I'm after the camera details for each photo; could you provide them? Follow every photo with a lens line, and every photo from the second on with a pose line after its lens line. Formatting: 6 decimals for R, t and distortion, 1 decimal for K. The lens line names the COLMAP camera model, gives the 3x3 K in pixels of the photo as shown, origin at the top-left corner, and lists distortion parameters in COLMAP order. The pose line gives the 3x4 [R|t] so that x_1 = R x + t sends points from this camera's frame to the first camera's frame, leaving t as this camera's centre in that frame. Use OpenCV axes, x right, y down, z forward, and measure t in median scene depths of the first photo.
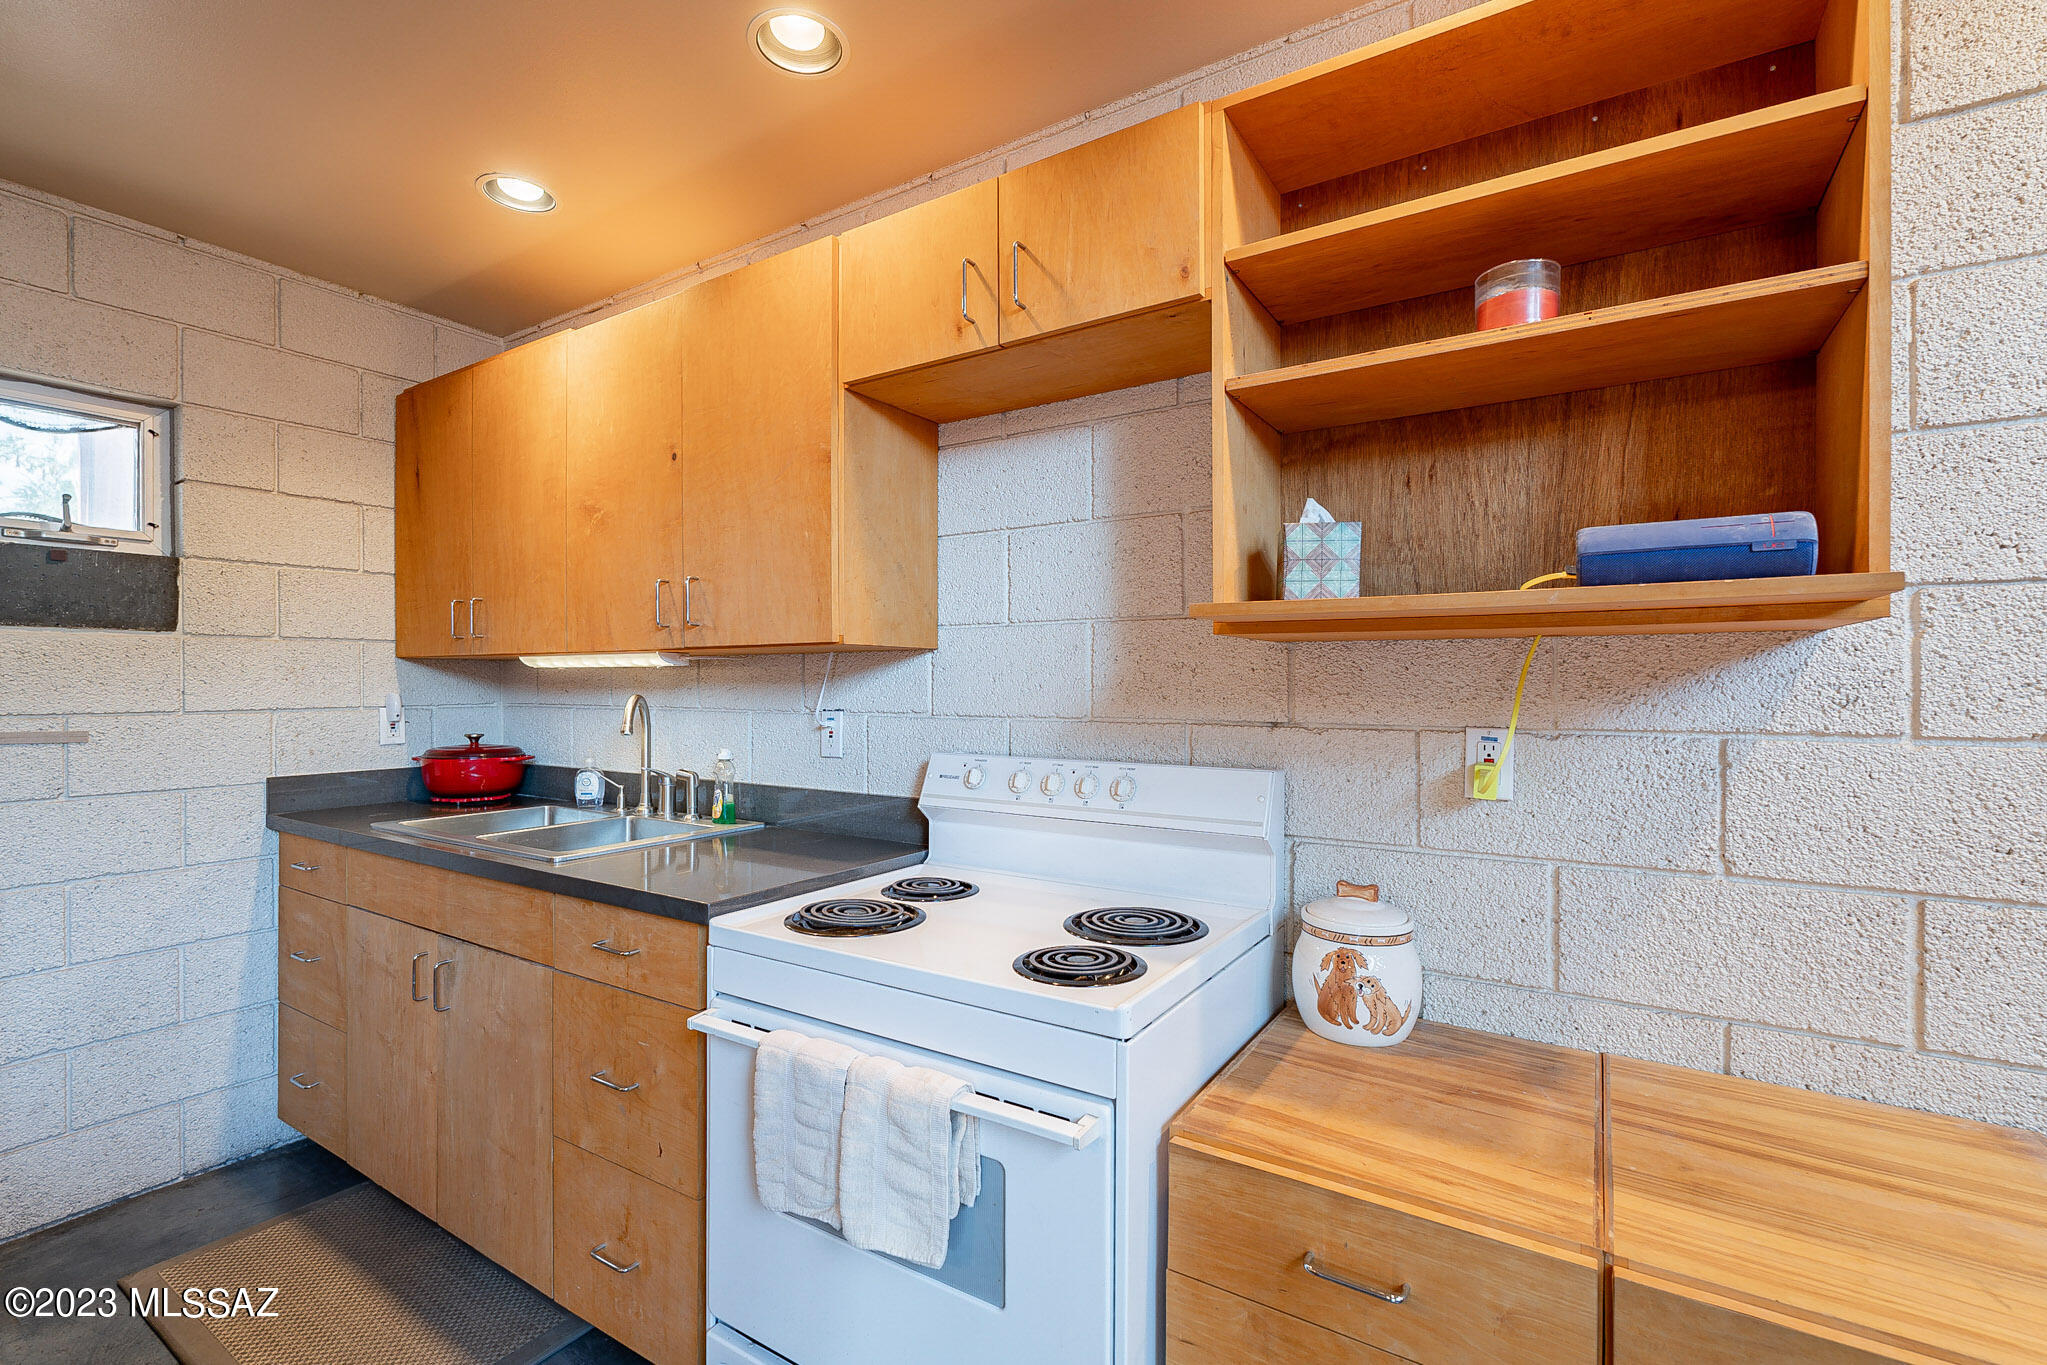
lens RADIAL K [[908.9, 0, 1019.4], [0, 908.9, 680.1], [0, 0, 1]] dist [0.002558, 0.000537]
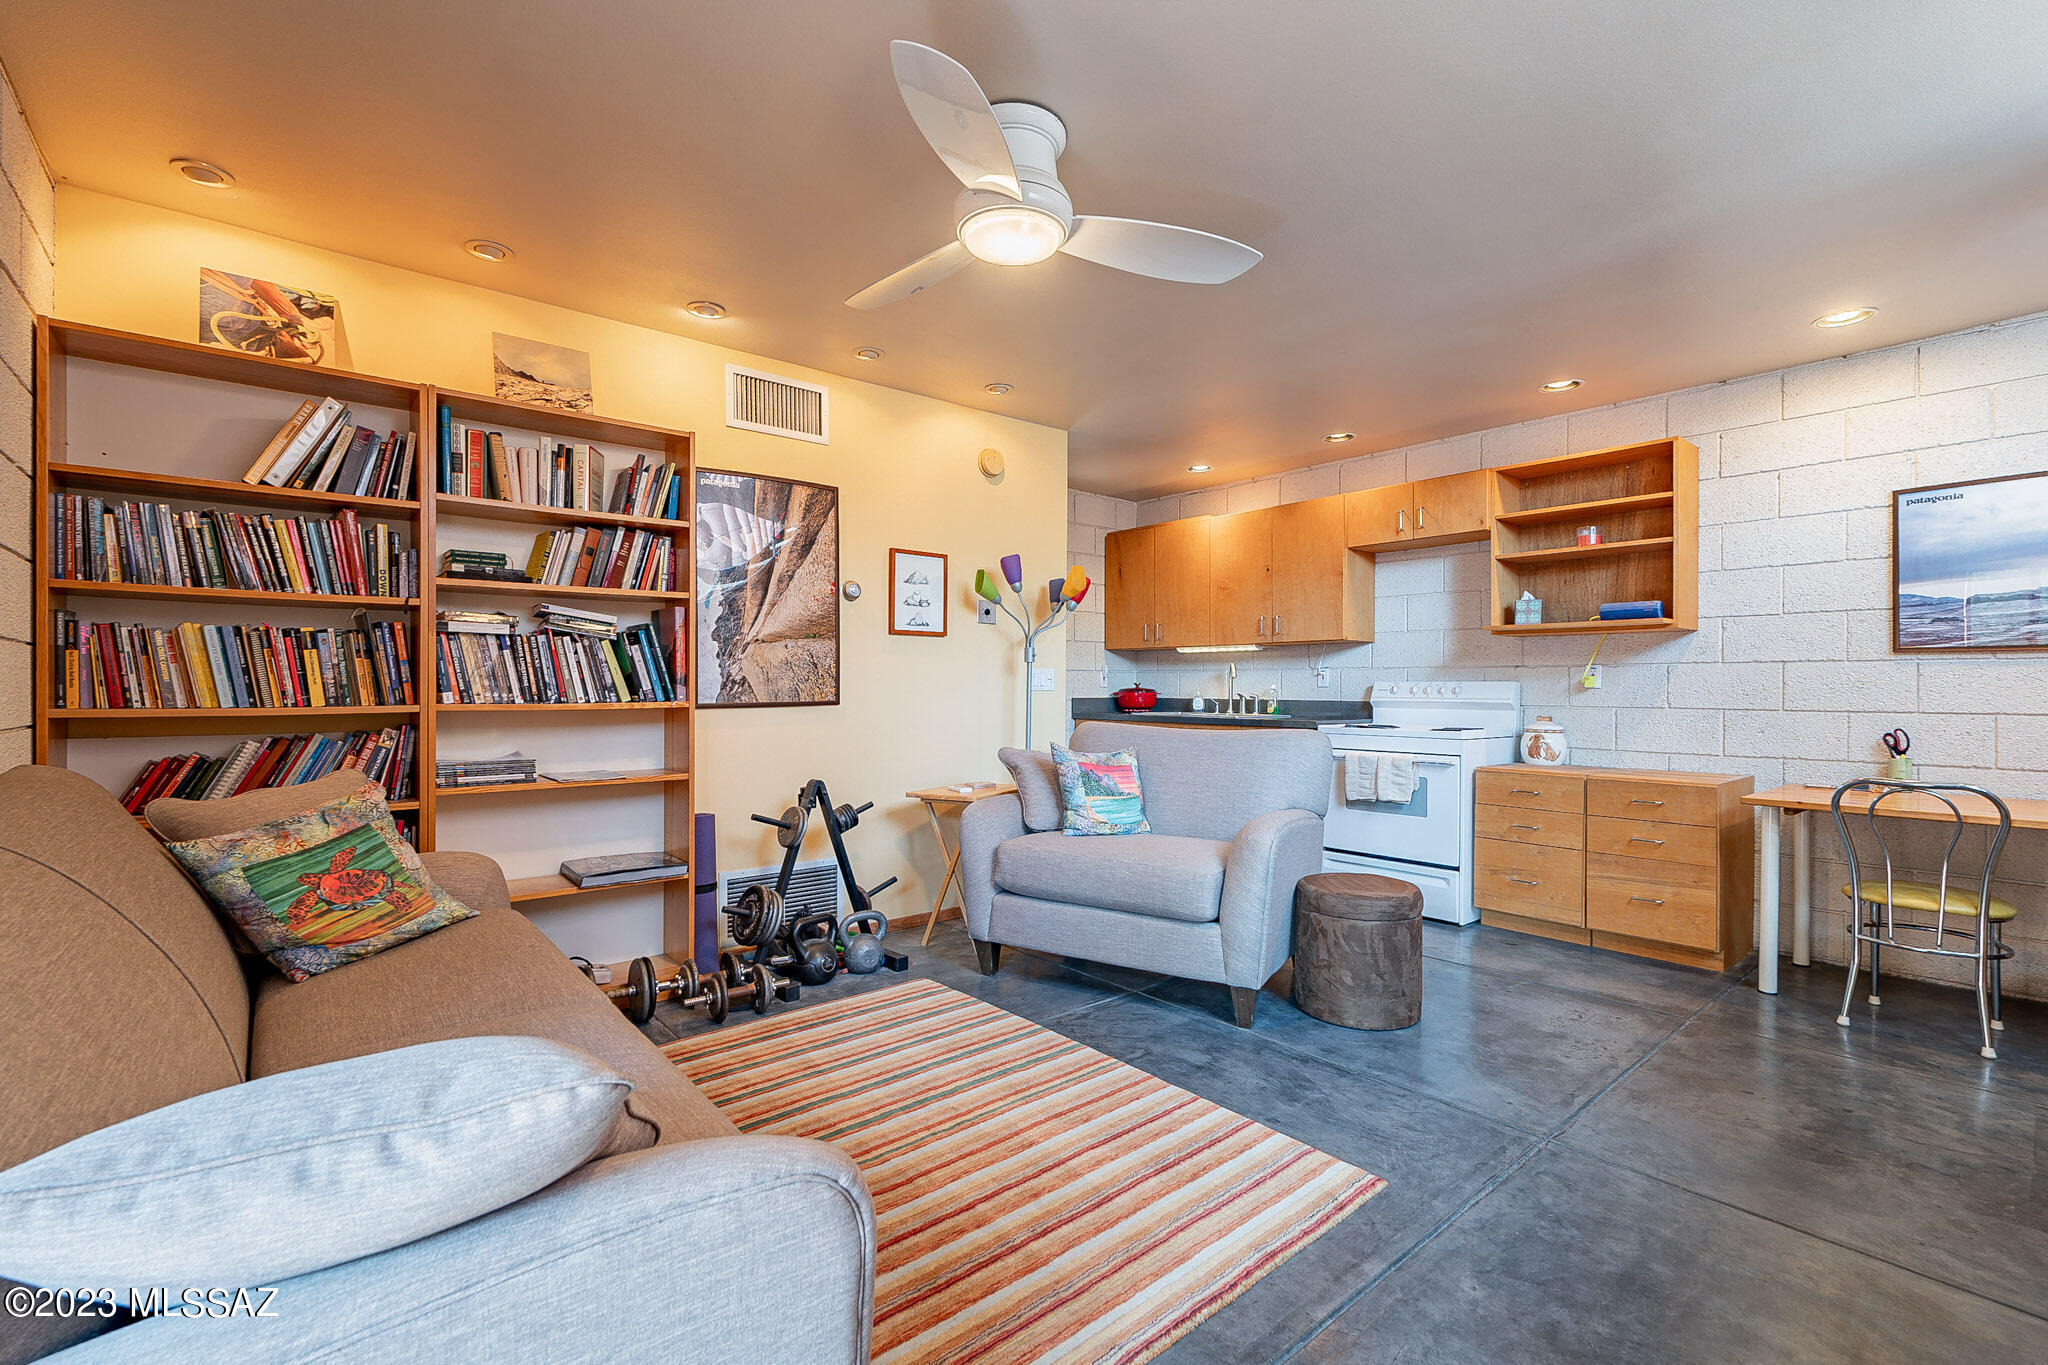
lens RADIAL K [[909.3, 0, 1024.1], [0, 909.3, 687.2], [0, 0, 1]] dist [0.002558, 0.000537]
pose [[0.958522, 0.002256, -0.285011, -0.390095], [-0.001528, 0.999995, 0.002779, 0.111305], [0.285016, -0.002228, 0.958520, -2.204922]]
